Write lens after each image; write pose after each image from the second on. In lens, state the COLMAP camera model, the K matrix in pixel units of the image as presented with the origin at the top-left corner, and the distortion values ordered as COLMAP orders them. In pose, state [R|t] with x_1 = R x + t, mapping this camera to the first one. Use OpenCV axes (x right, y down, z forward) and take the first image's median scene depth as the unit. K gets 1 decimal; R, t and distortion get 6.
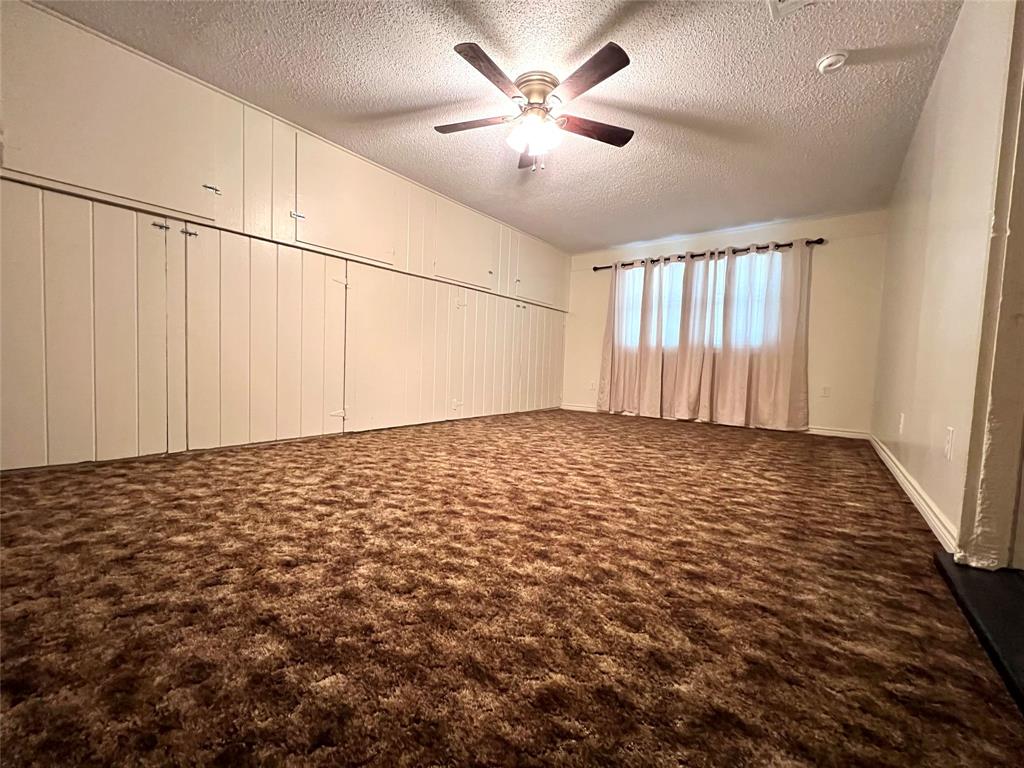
lens RADIAL K [[411.9, 0, 512.0], [0, 411.9, 384.0], [0, 0, 1]] dist [-0.002988, 0.000147]
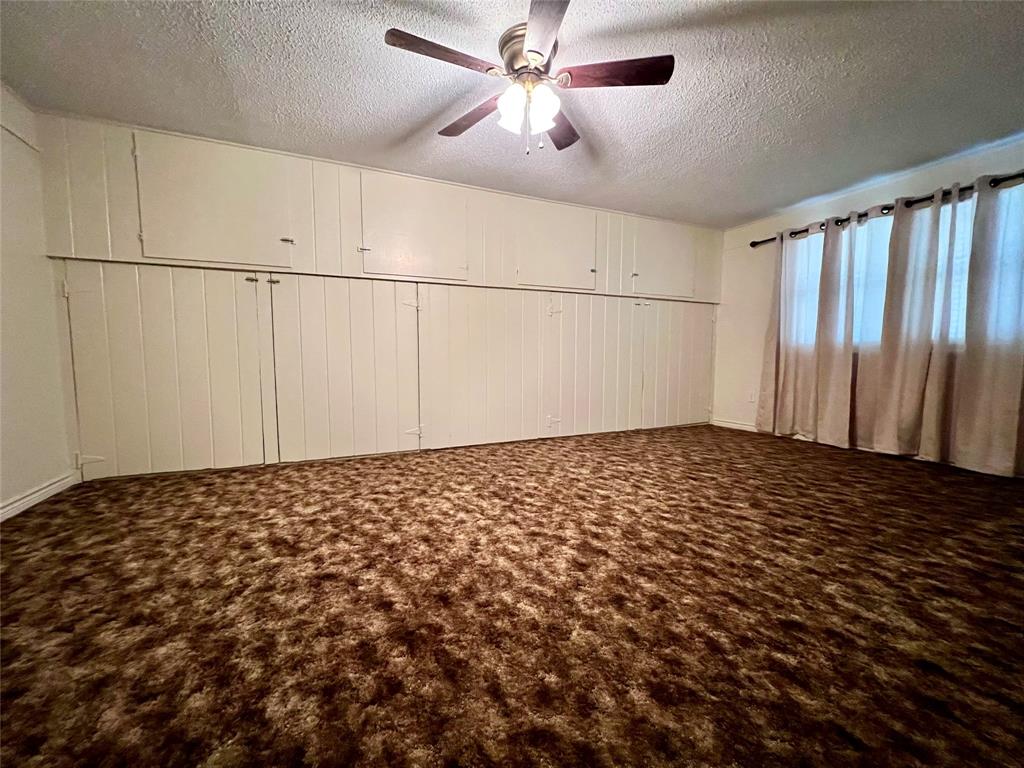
lens RADIAL K [[411.9, 0, 512.0], [0, 411.9, 384.0], [0, 0, 1]] dist [-0.002988, 0.000147]
pose [[0.882063, 0.000481, -0.471131, 0.396299], [0.006921, 0.999878, 0.013979, -0.084142], [0.471080, -0.015592, 0.881953, 0.274502]]
